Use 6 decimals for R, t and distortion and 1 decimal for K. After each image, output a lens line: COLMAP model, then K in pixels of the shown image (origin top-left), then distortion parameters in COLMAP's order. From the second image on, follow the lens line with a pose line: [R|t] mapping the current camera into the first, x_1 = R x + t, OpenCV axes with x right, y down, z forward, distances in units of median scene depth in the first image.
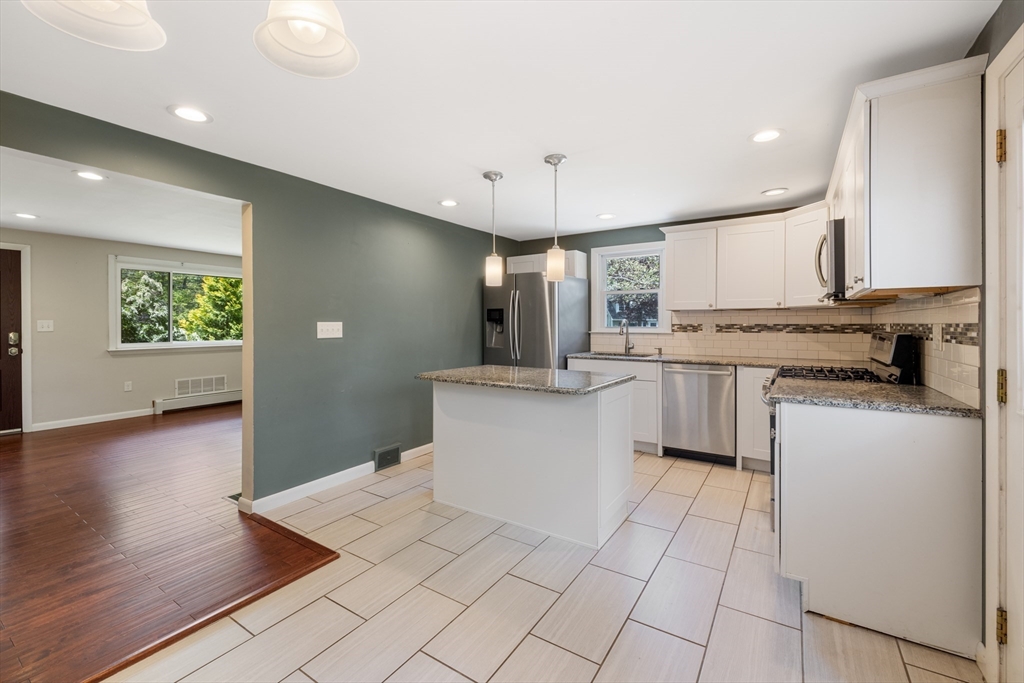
lens RADIAL K [[439.2, 0, 504.5], [0, 439.2, 322.9], [0, 0, 1]] dist [0.003018, 0.000214]
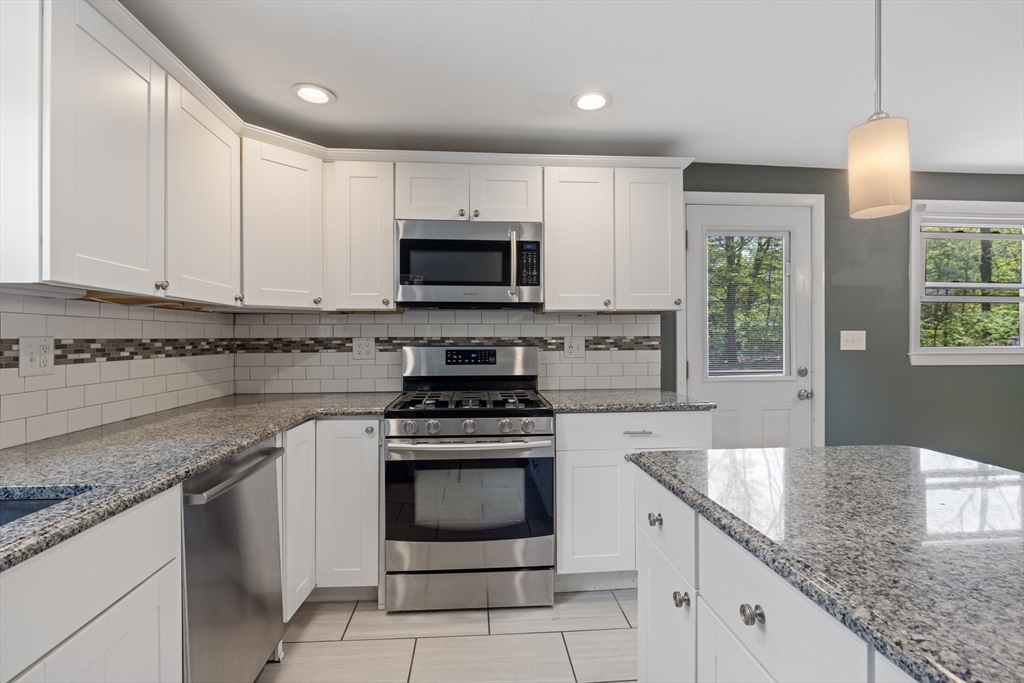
lens RADIAL K [[496.2, 0, 518.8], [0, 496.2, 337.6], [0, 0, 1]] dist [-0.004081, 0.000192]
pose [[-0.622830, 0.001726, 0.782356, -0.019754], [0.001635, 0.999998, -0.000905, 0.002628], [-0.782356, 0.000716, -0.622831, 1.019081]]
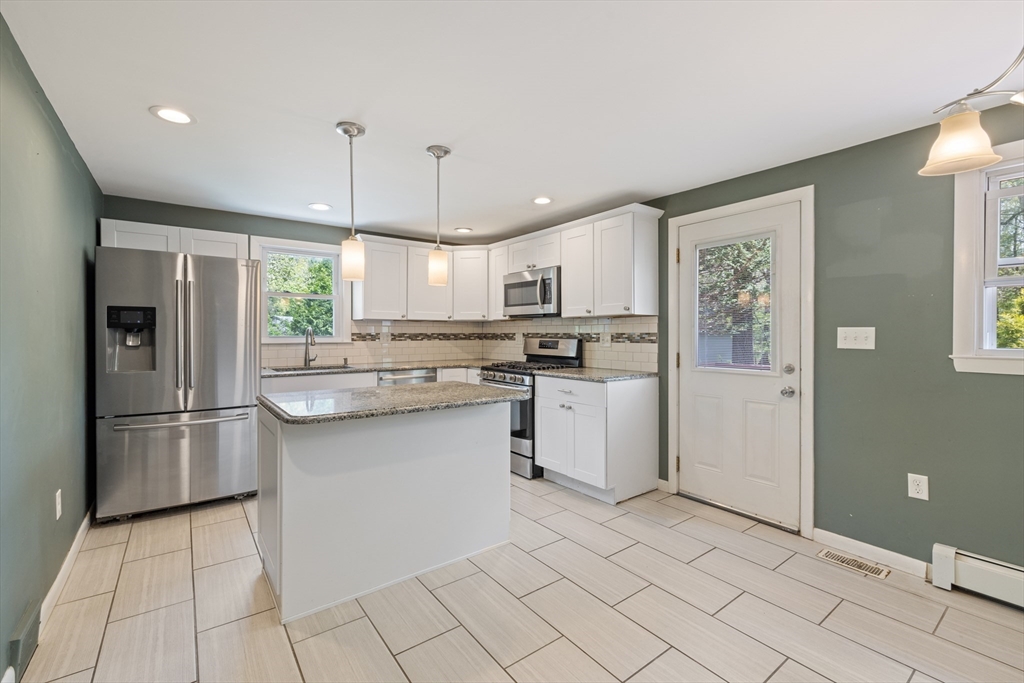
lens RADIAL K [[439.2, 0, 505.8], [0, 439.2, 336.3], [0, 0, 1]] dist [0.003018, 0.000214]
pose [[0.339851, -0.005437, 0.940464, -0.476446], [-0.003352, 0.999970, 0.006992, 0.002068], [-0.940473, -0.005529, 0.339823, 0.383059]]
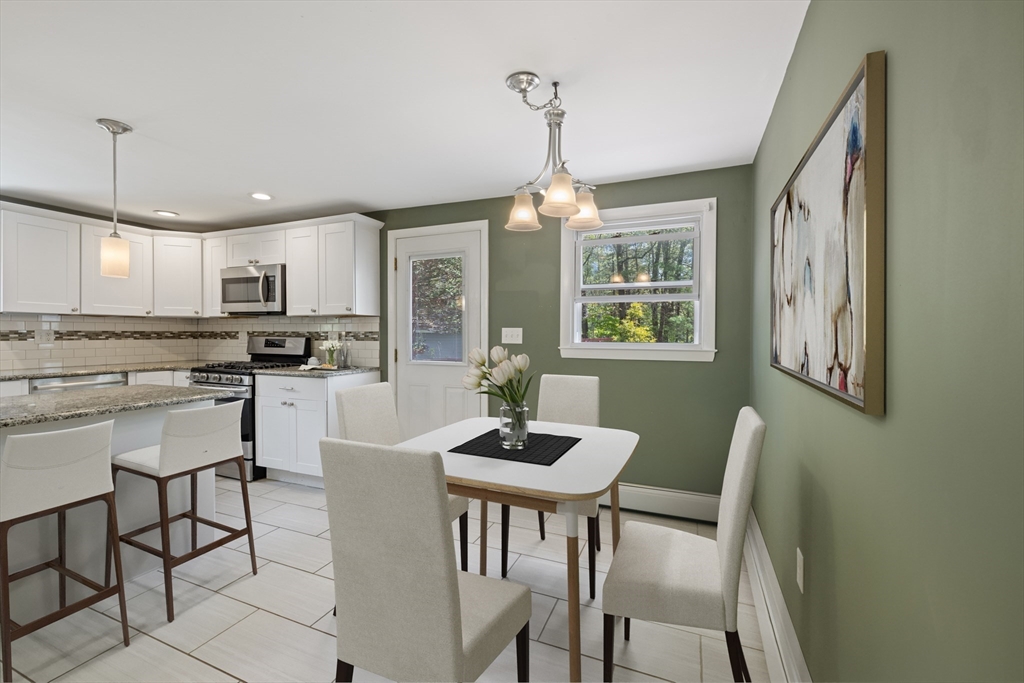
lens RADIAL K [[439.2, 0, 501.2], [0, 439.2, 340.8], [0, 0, 1]] dist [0.003018, 0.000214]
pose [[-0.171388, -0.016715, 0.985062, -0.558738], [-0.006521, 0.999853, 0.015831, 0.003422], [-0.985182, -0.003710, -0.171472, 0.298533]]
